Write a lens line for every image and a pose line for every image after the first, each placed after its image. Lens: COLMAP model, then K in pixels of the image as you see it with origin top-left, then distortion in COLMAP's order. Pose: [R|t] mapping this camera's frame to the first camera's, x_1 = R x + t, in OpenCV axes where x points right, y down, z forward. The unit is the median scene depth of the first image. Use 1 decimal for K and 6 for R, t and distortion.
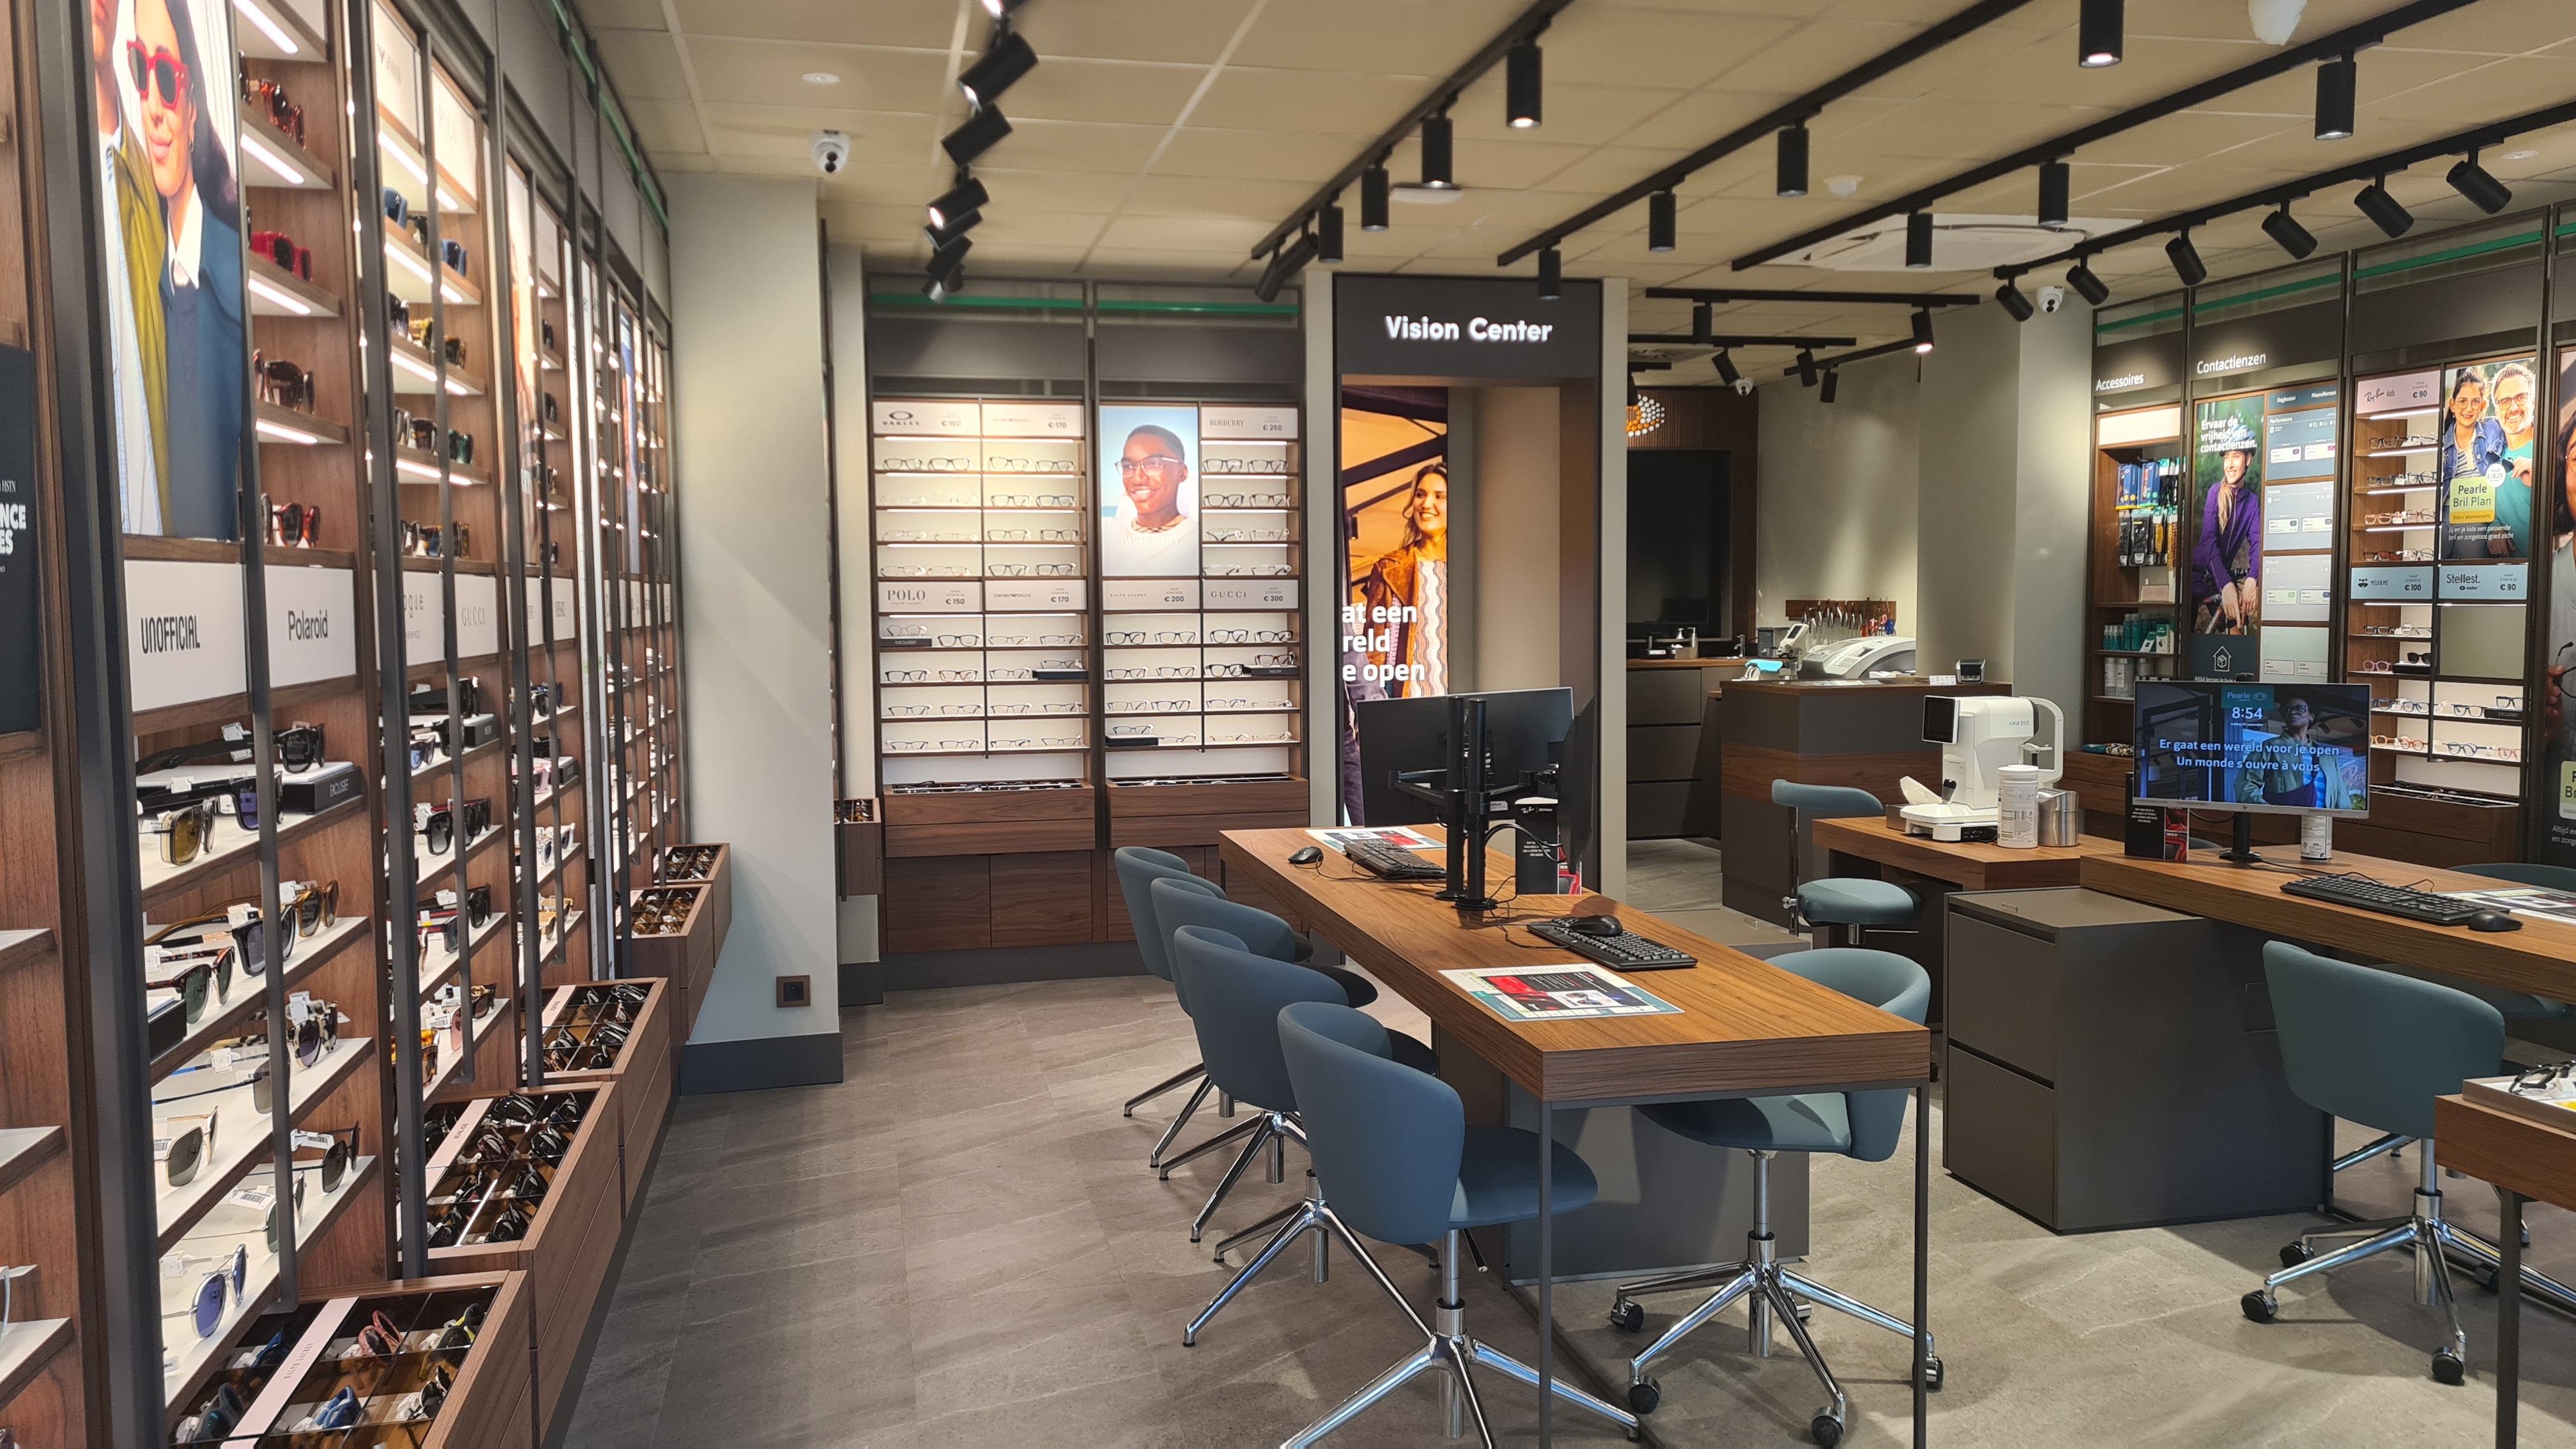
lens RADIAL K [[1947.9, 0, 1283.0], [0, 1947.9, 714.0], [0, 0, 1]] dist [0.047022, -0.001241]
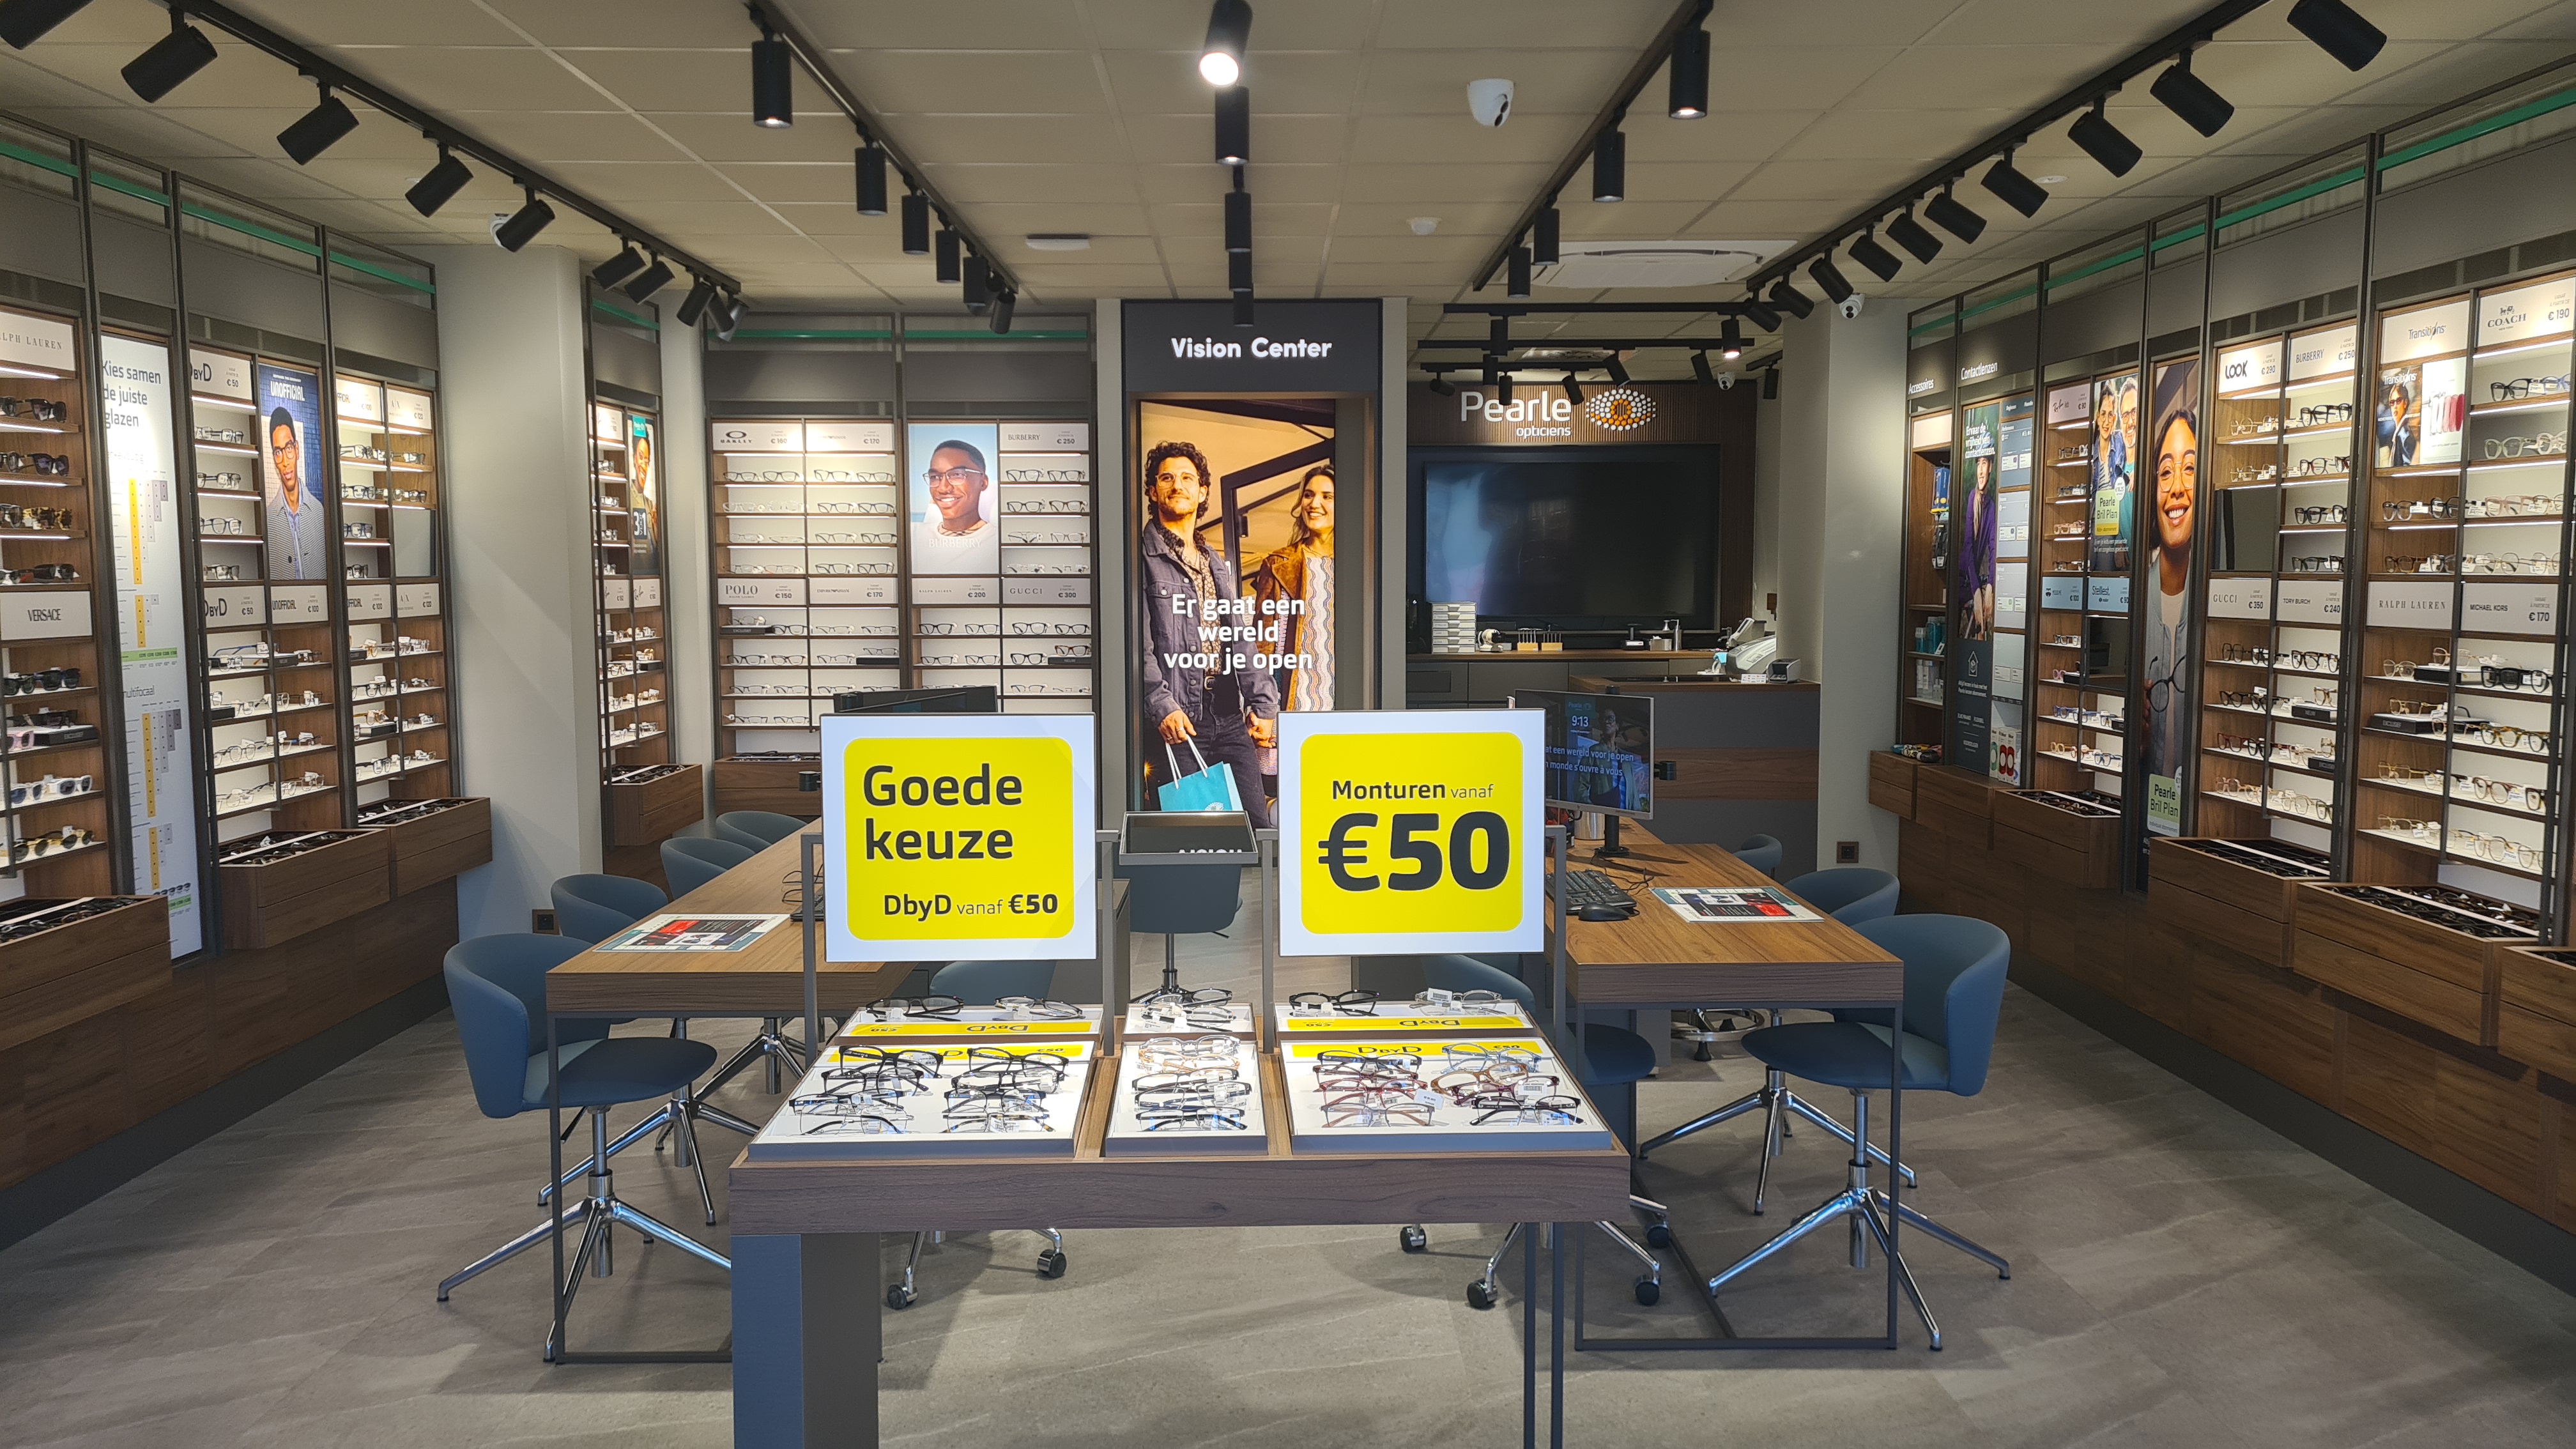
lens RADIAL K [[1947.9, 0, 1265.1], [0, 1947.9, 742.3], [0, 0, 1]] dist [0.047022, -0.001241]
pose [[0.975319, 0.025889, -0.219276, 0.353449], [-0.019550, 0.999327, 0.031027, -0.012094], [0.219932, -0.025974, 0.975169, -0.063710]]
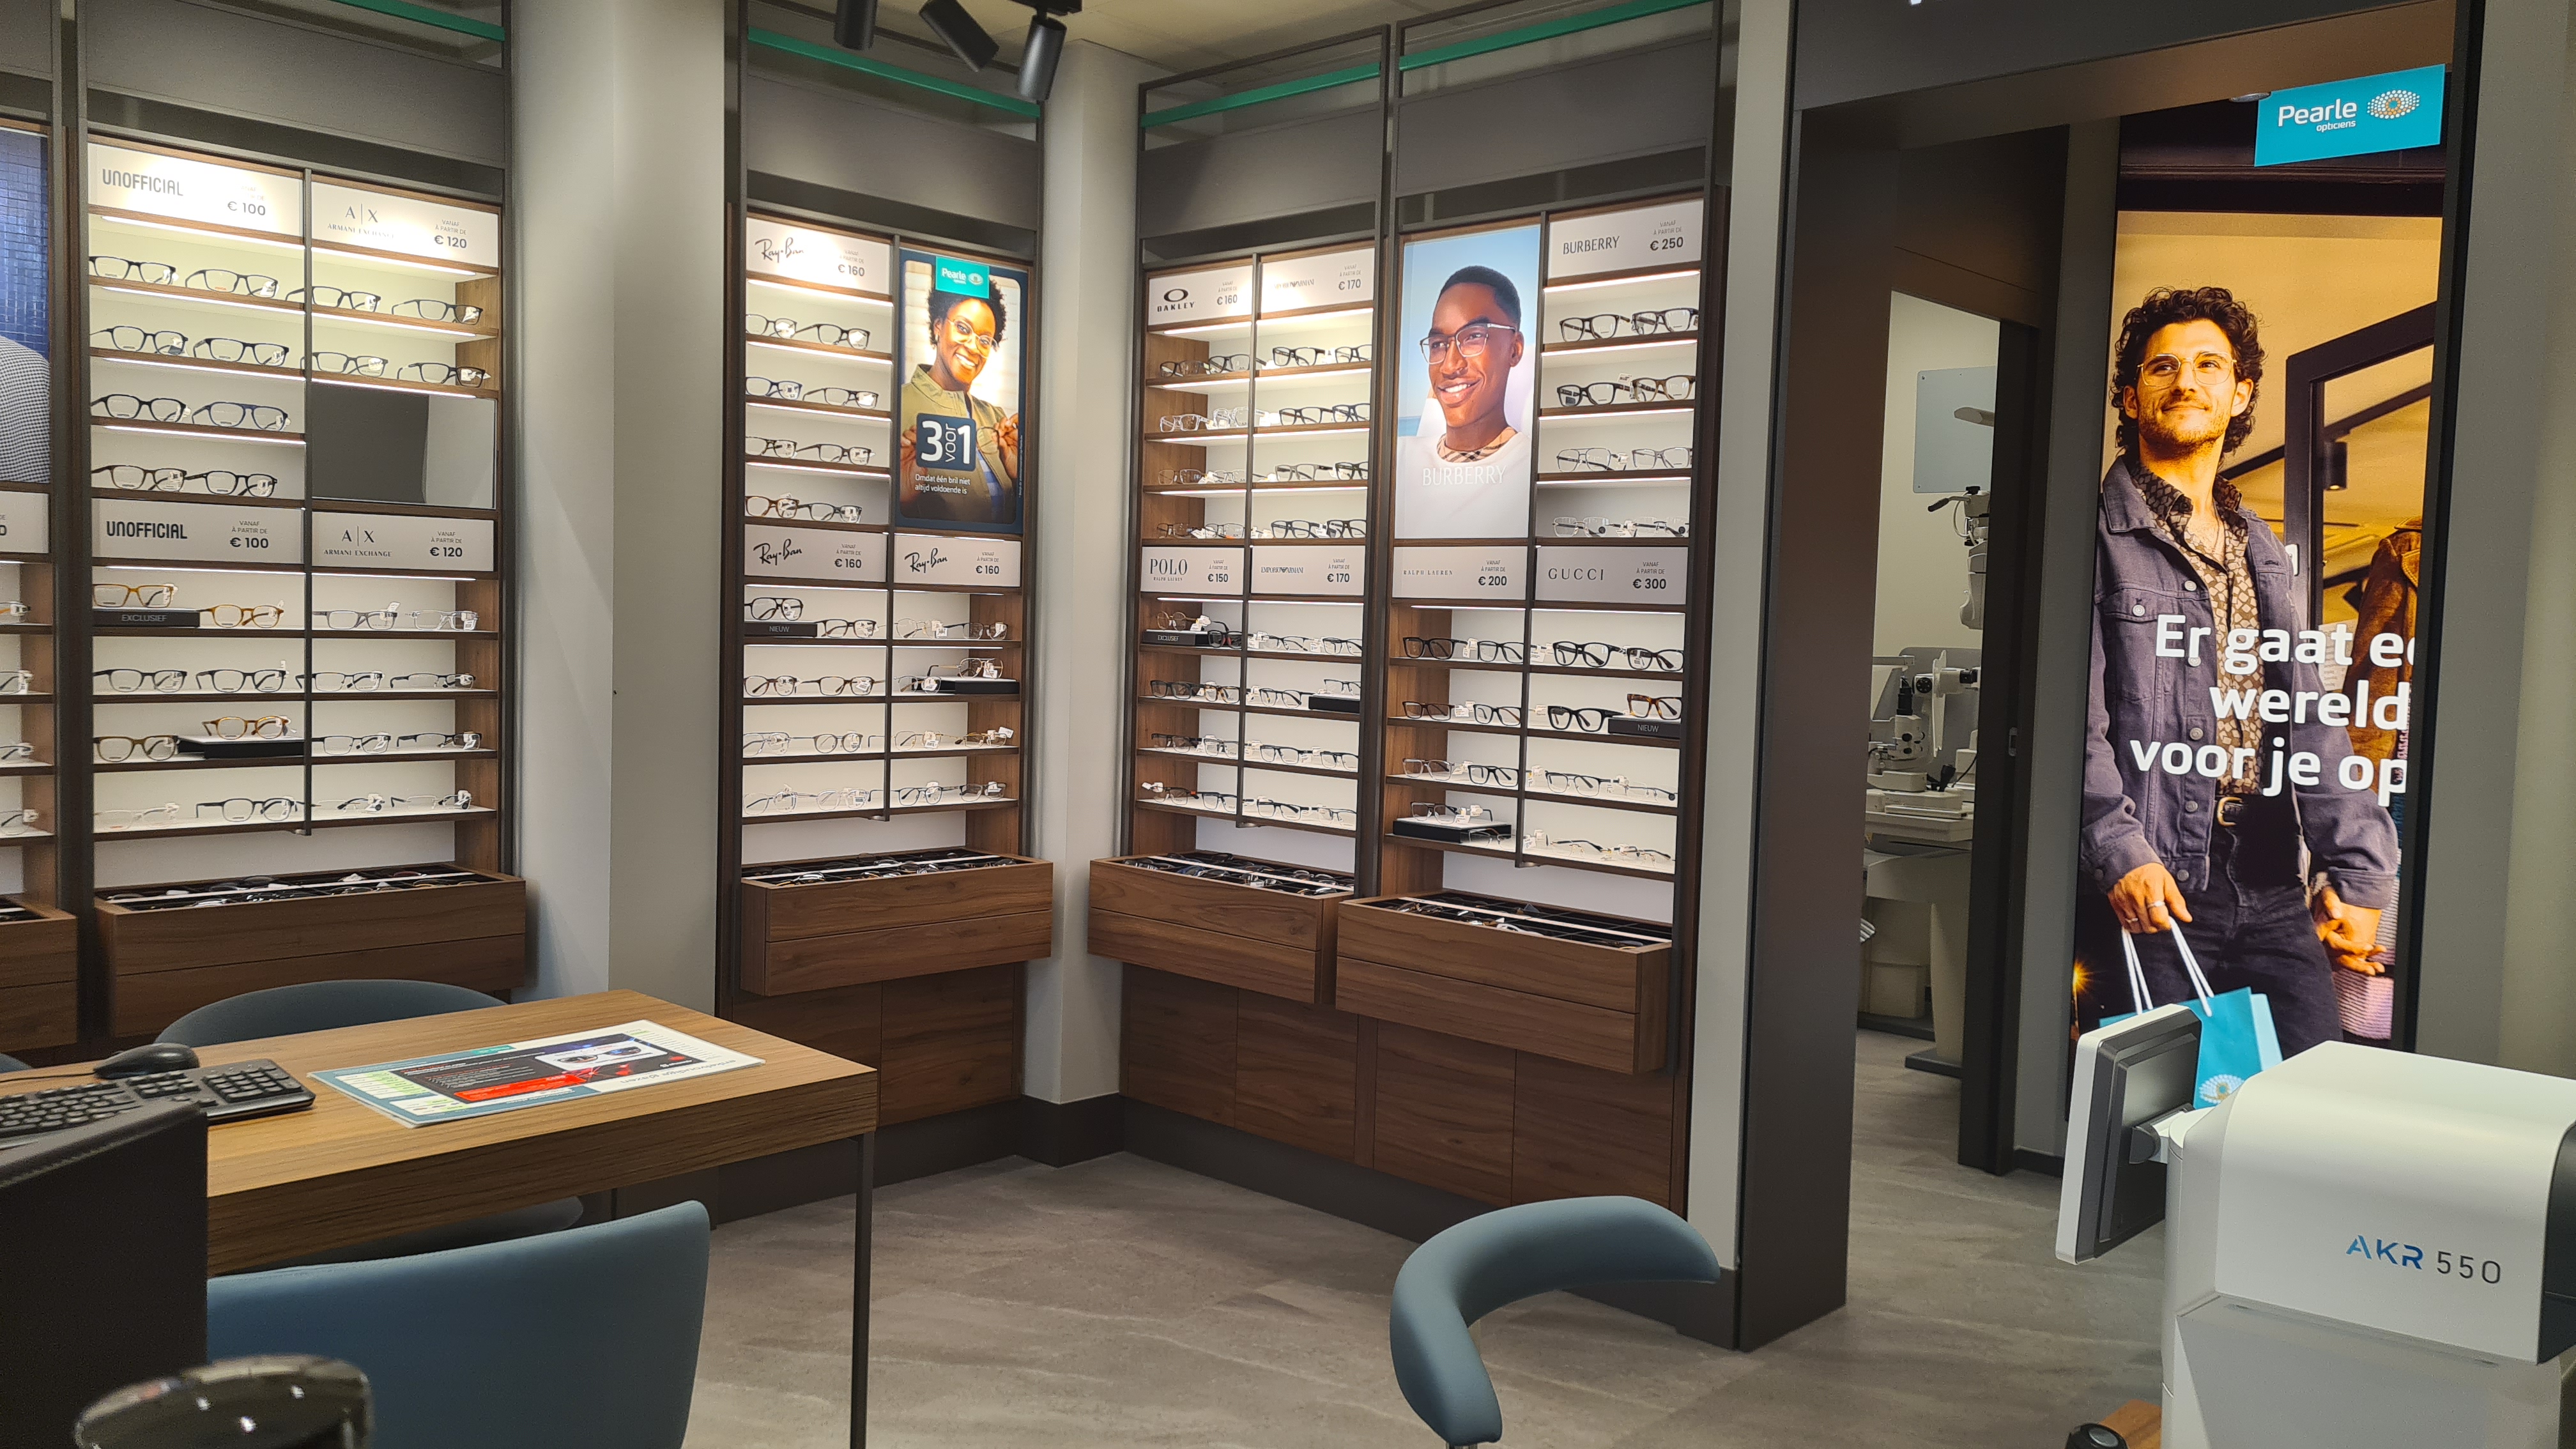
lens RADIAL K [[1947.9, 0, 1304.0], [0, 1947.9, 719.6], [0, 0, 1]] dist [0.047022, -0.001241]
pose [[0.551361, 0.071246, -0.831219, 0.371722], [-0.088660, 0.995708, 0.026535, -0.029761], [0.829542, 0.059066, 0.555312, 0.649410]]
